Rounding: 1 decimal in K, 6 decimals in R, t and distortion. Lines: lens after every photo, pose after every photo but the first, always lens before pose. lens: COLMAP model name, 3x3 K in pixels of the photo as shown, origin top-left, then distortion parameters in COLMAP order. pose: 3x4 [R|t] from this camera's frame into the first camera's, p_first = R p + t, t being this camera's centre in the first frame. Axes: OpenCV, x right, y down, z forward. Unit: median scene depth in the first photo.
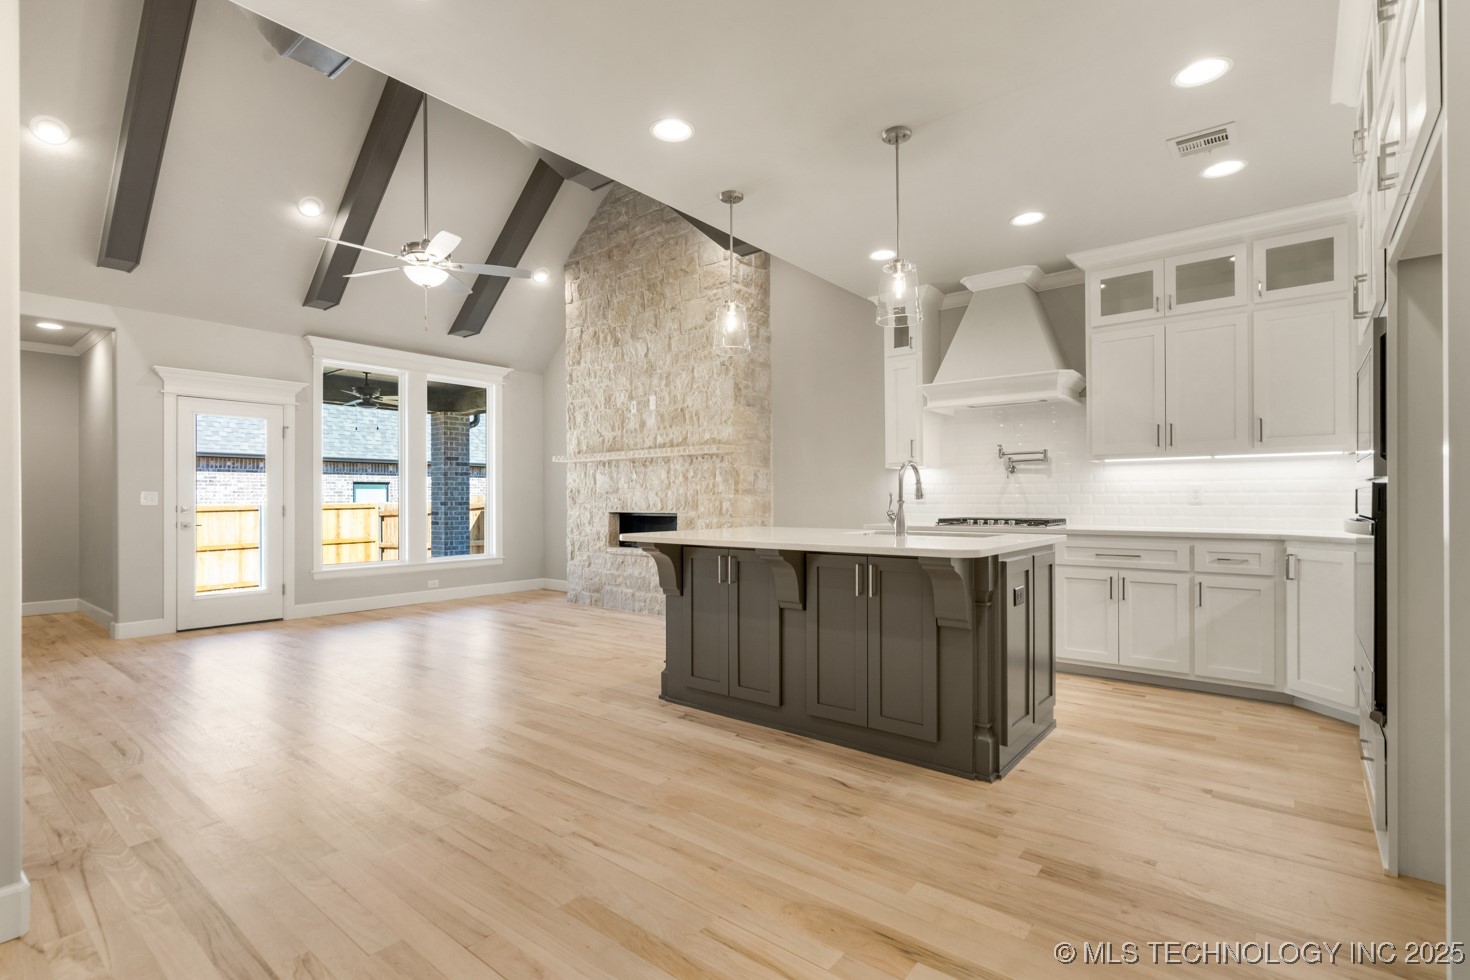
lens RADIAL K [[693.4, 0, 721.8], [0, 693.4, 497.4], [0, 0, 1]] dist [-0.004617, 0.004977]
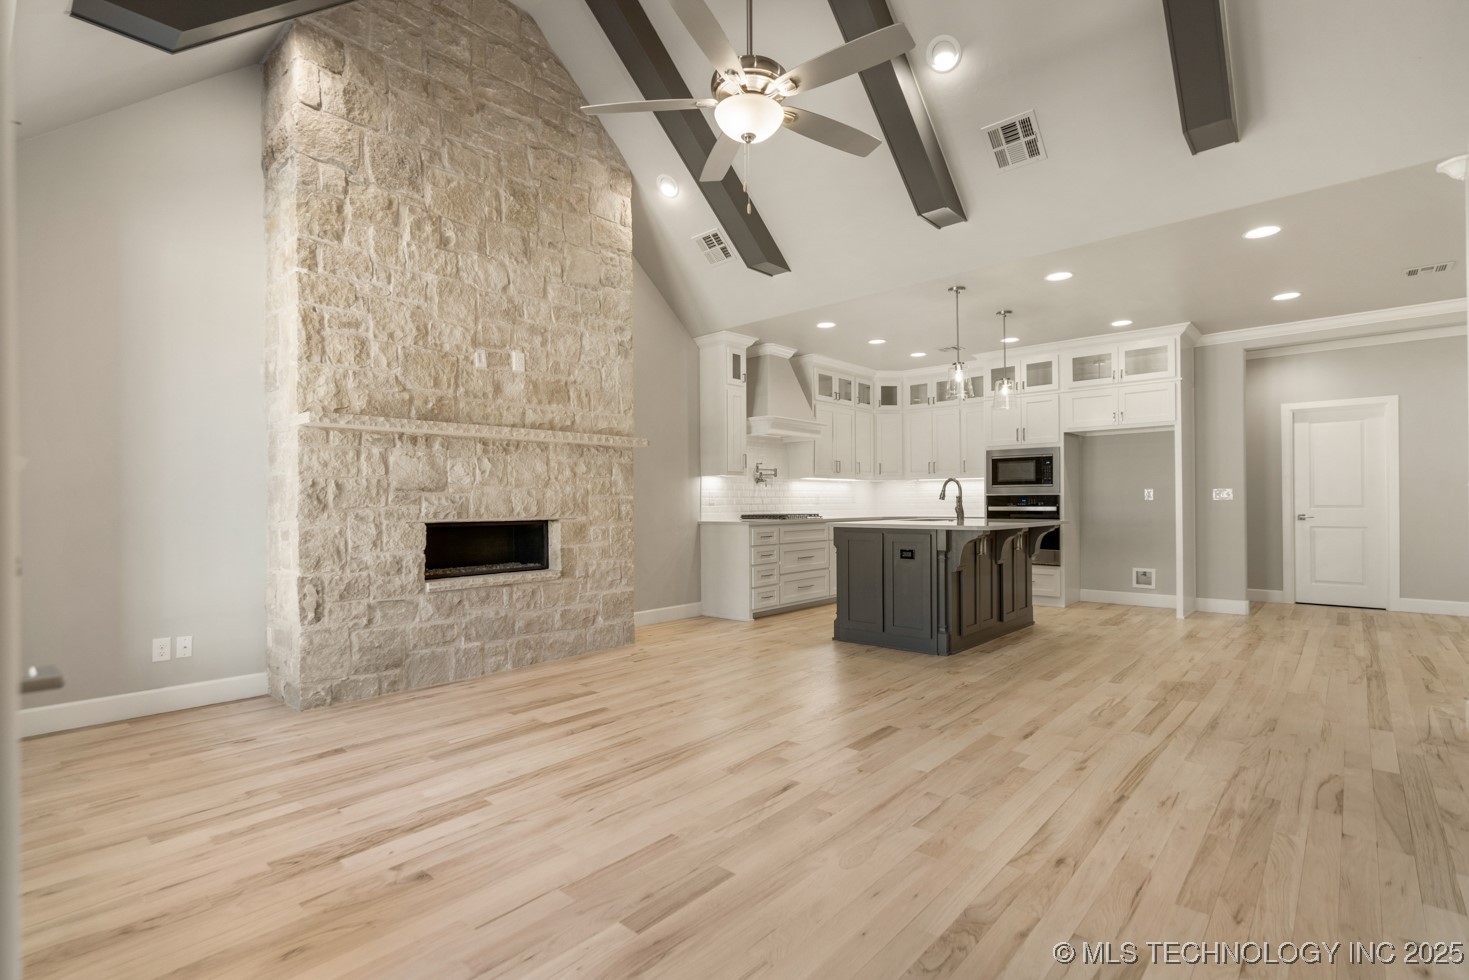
lens RADIAL K [[692.9, 0, 721.3], [0, 692.9, 497.4], [0, 0, 1]] dist [-0.004617, 0.004977]
pose [[0.052658, 0.010024, 0.998562, -0.819553], [0.002677, 0.999945, -0.010179, 0.007175], [-0.998609, 0.003209, 0.052628, 0.800112]]
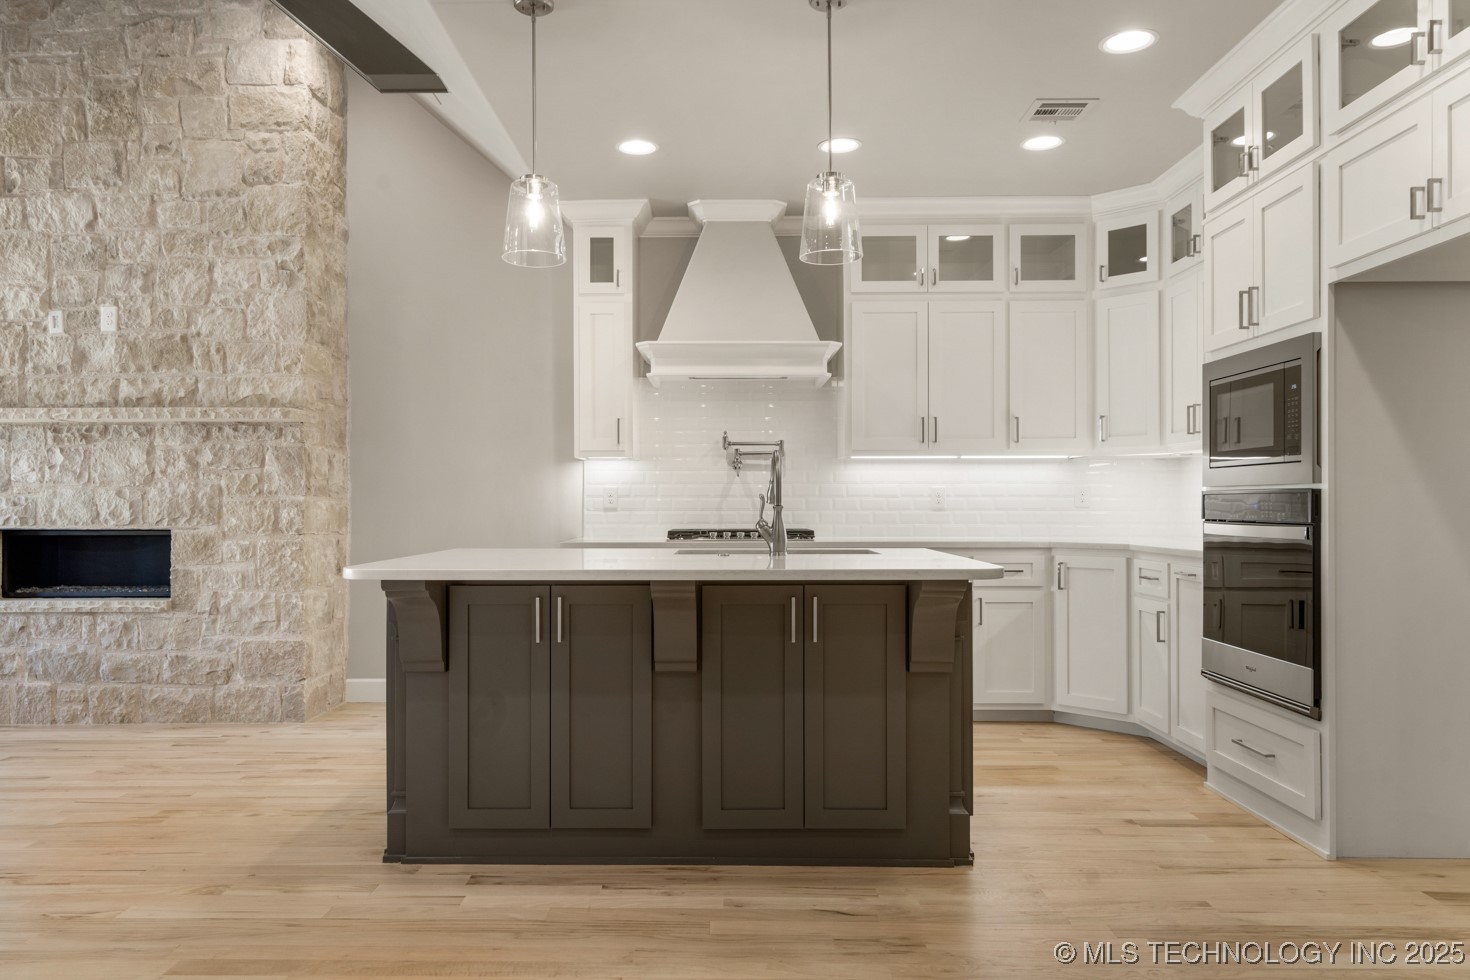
lens RADIAL K [[1022.7, 0, 721.1], [0, 1022.7, 496.2], [0, 0, 1]] dist [0.007151, -0.000071]
pose [[0.778506, 0.006363, 0.627605, -0.235893], [-0.003110, 0.999975, -0.006281, 0.000820], [-0.627630, 0.002938, 0.778506, 0.113813]]
